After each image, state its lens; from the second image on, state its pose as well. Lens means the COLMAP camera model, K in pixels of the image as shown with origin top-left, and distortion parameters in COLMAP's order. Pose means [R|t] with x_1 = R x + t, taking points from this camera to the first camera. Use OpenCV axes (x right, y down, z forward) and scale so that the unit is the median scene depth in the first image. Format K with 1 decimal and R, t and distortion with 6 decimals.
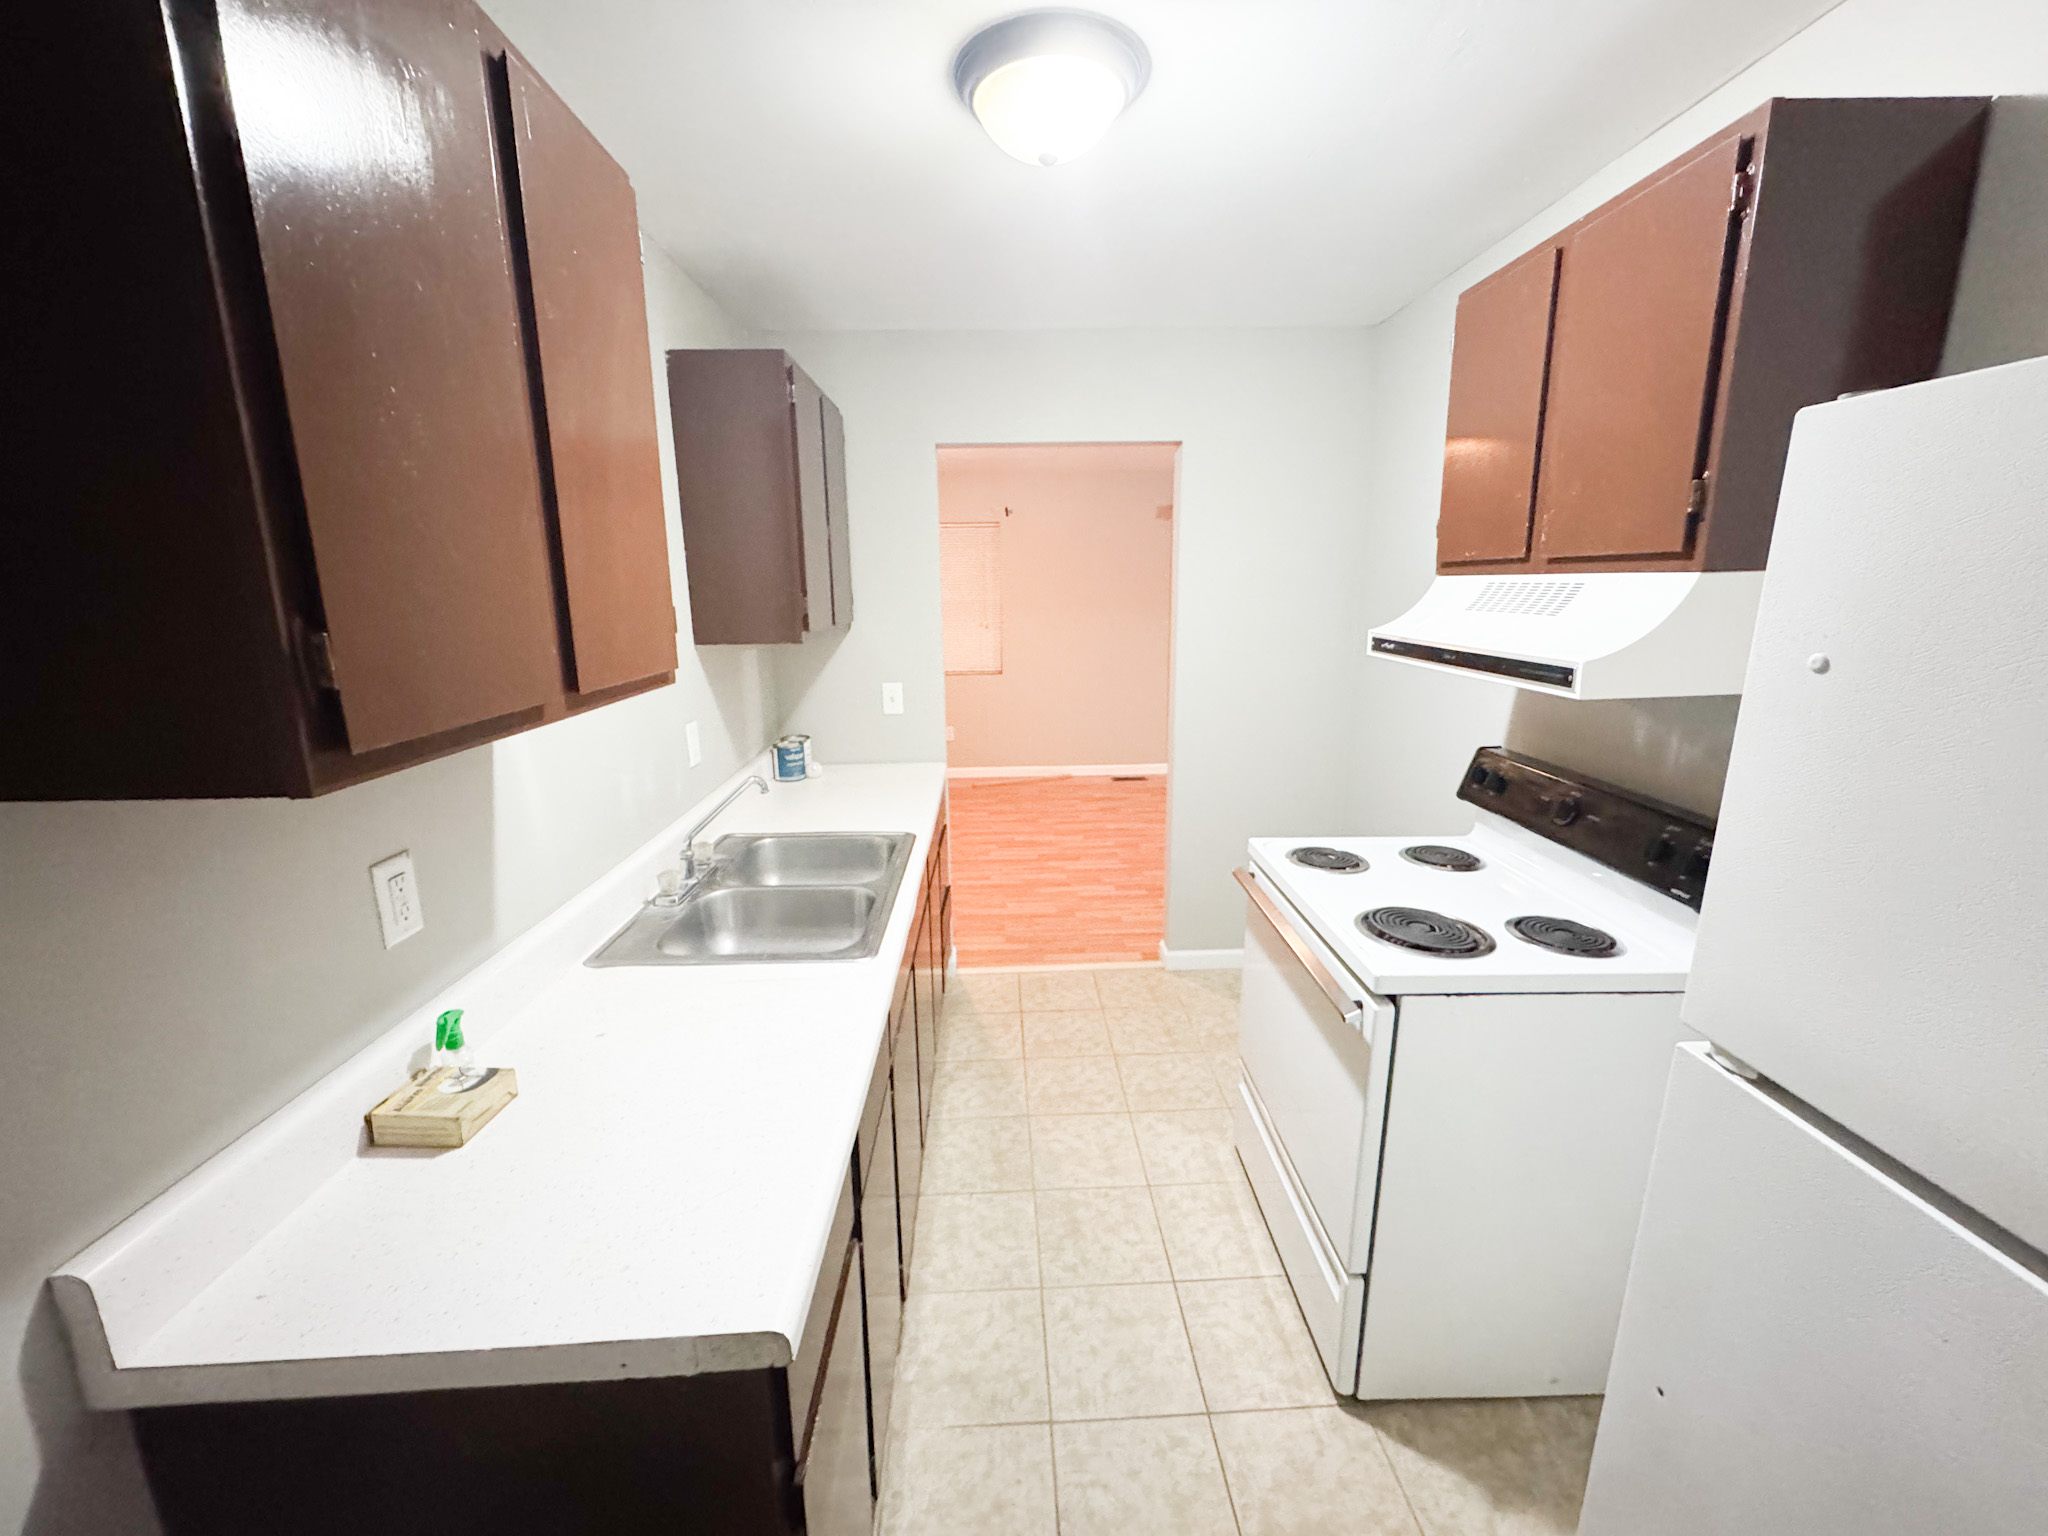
lens RADIAL K [[818.0, 0, 1025.9], [0, 818.0, 765.3], [0, 0, 1]] dist [0.000340, -0.000159]
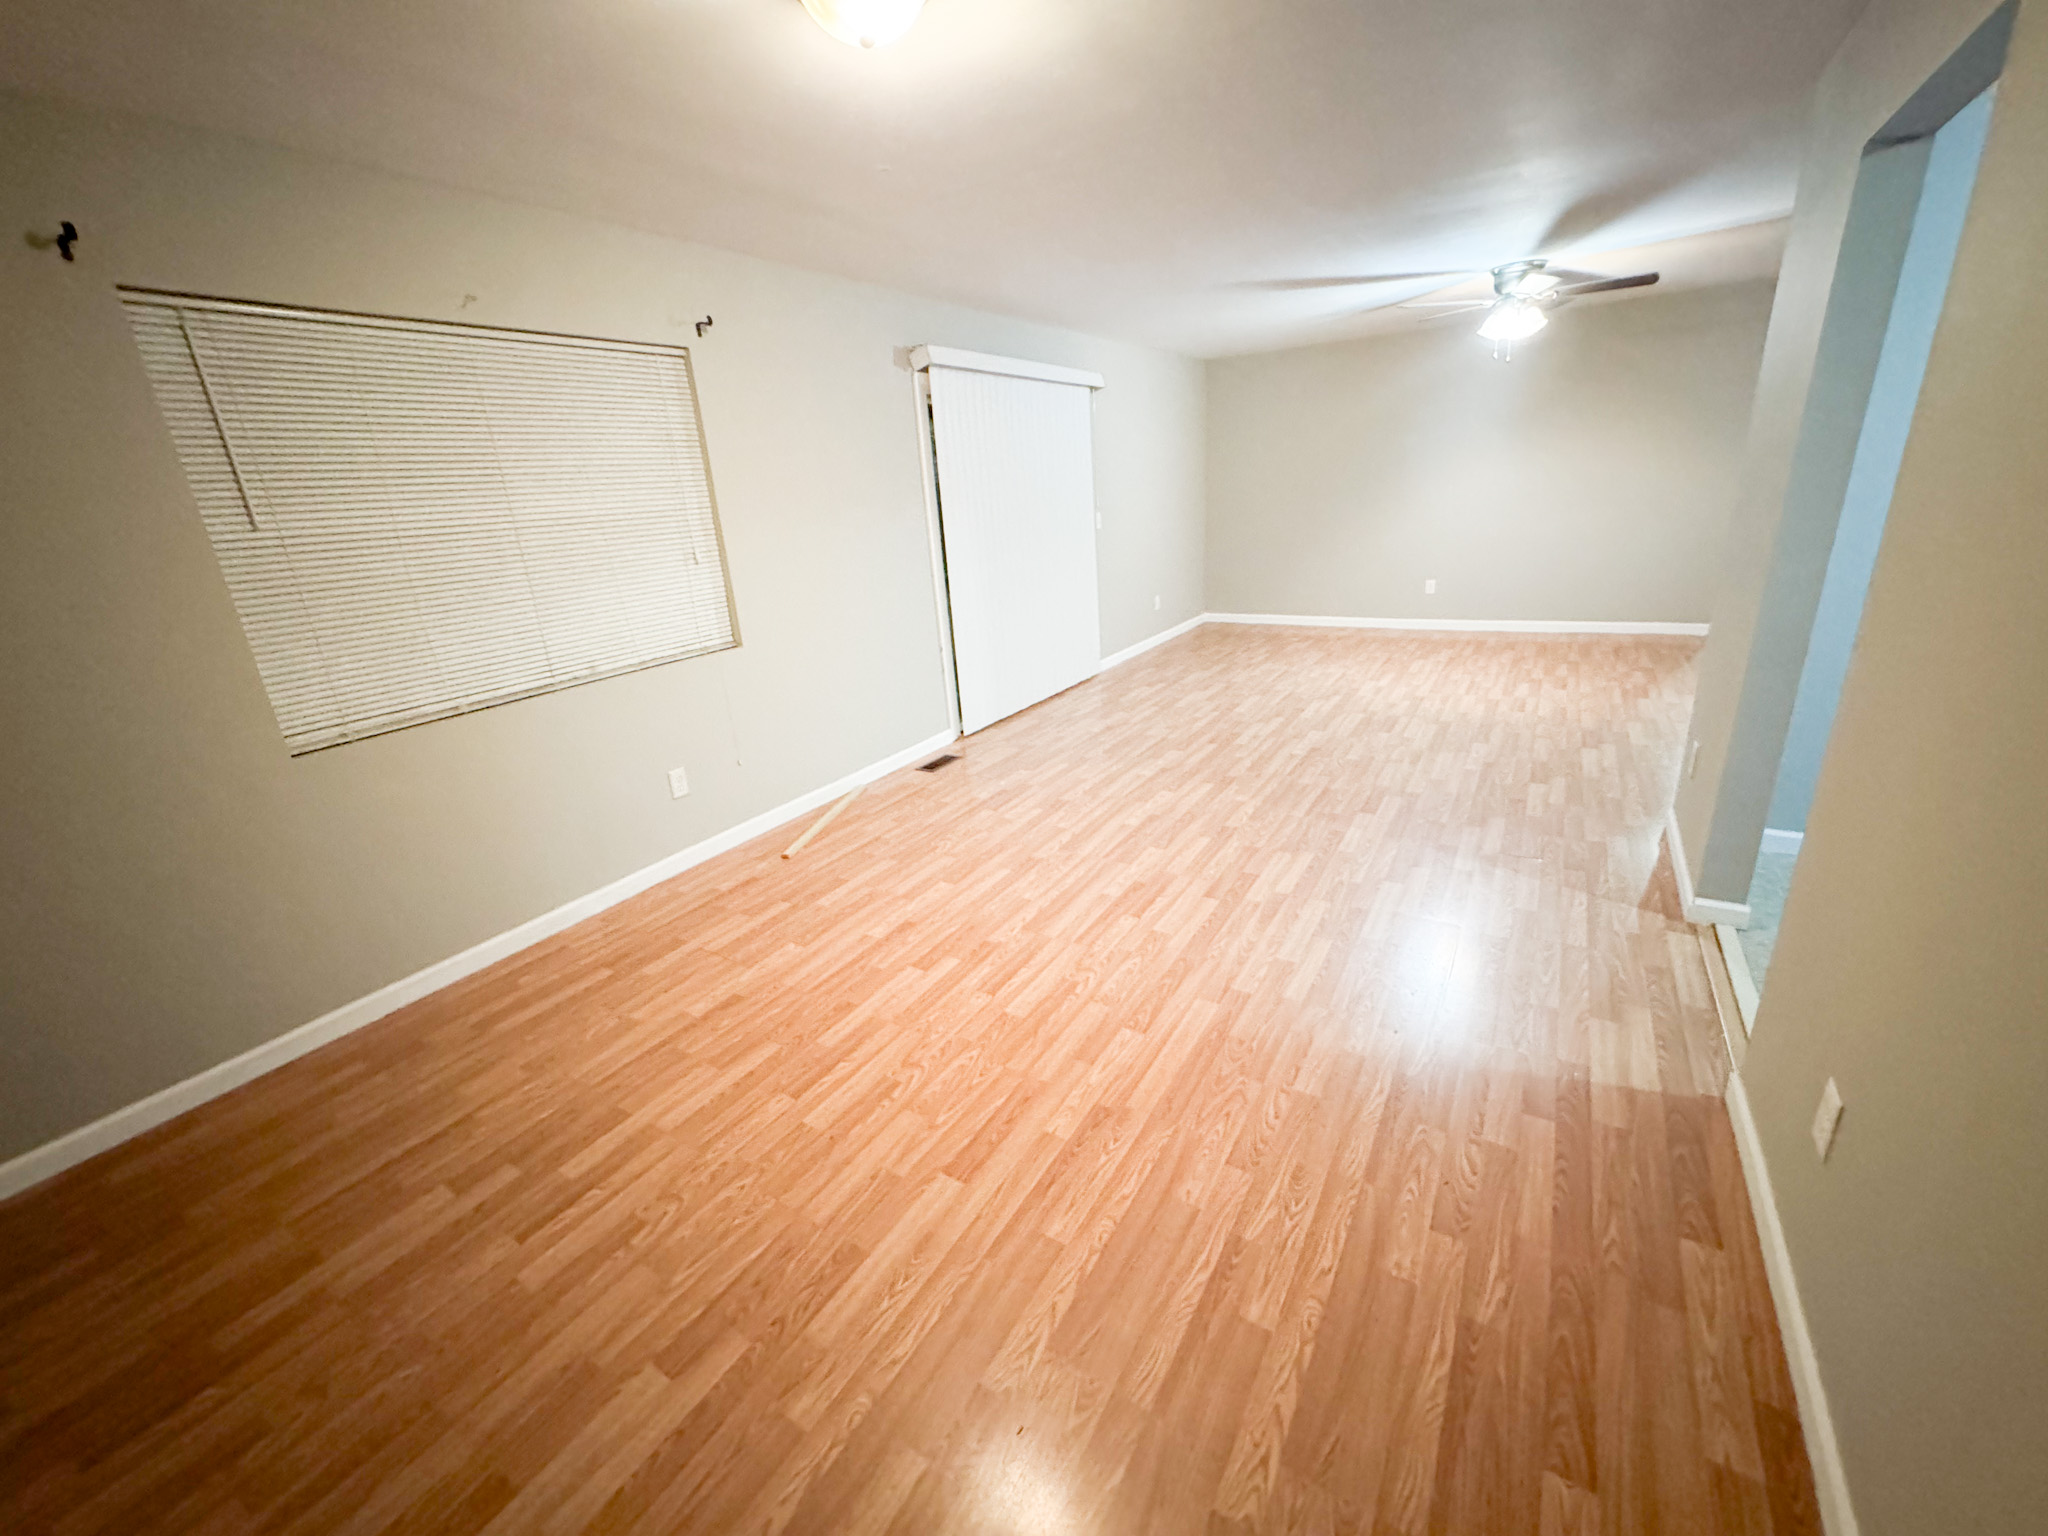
lens RADIAL K [[818.0, 0, 1016.4], [0, 818.0, 772.0], [0, 0, 1]] dist [0.000340, -0.000159]
pose [[0.562358, -0.296829, 0.771781, -0.476135], [0.242688, 0.951493, 0.189112, -0.118175], [-0.790478, 0.080954, 0.607117, 0.713493]]
